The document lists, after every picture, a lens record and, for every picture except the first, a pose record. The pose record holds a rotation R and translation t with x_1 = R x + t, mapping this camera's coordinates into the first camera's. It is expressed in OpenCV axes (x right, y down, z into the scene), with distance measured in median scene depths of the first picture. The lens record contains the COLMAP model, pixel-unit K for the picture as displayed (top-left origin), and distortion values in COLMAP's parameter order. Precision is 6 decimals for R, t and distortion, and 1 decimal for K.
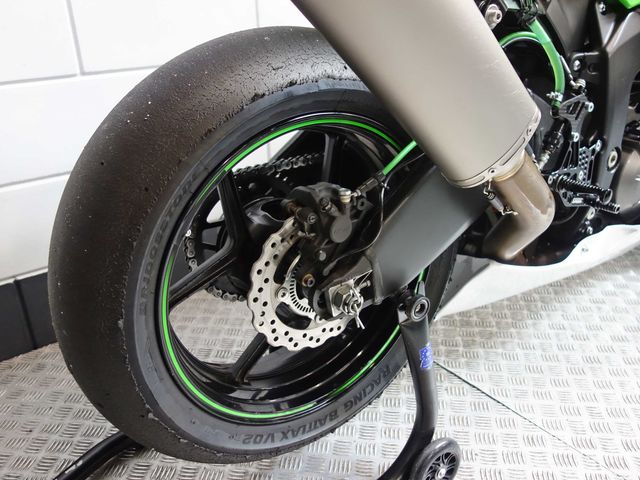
lens RADIAL K [[566.4, 0, 322.9], [0, 566.4, 241.6], [0, 0, 1]] dist [0.000733, 0.007280]
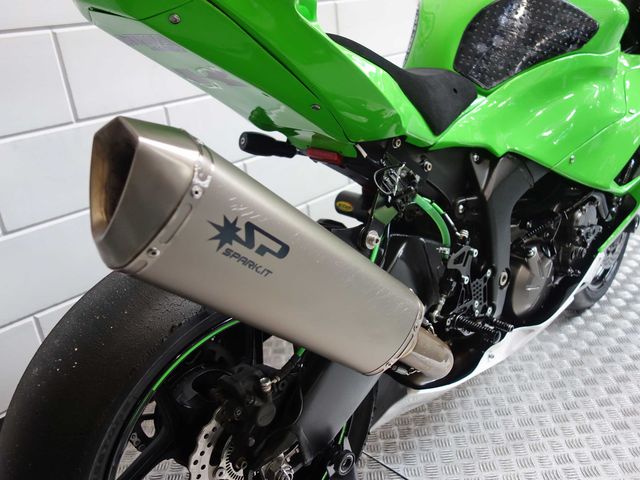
lens RADIAL K [[566.4, 0, 322.9], [0, 566.4, 241.6], [0, 0, 1]] dist [0.000733, 0.007280]
pose [[0.988991, -0.111772, 0.096971, 0.060368], [0.114190, 0.993263, -0.019737, -0.268390], [-0.094112, 0.030593, 0.995092, -0.103922]]
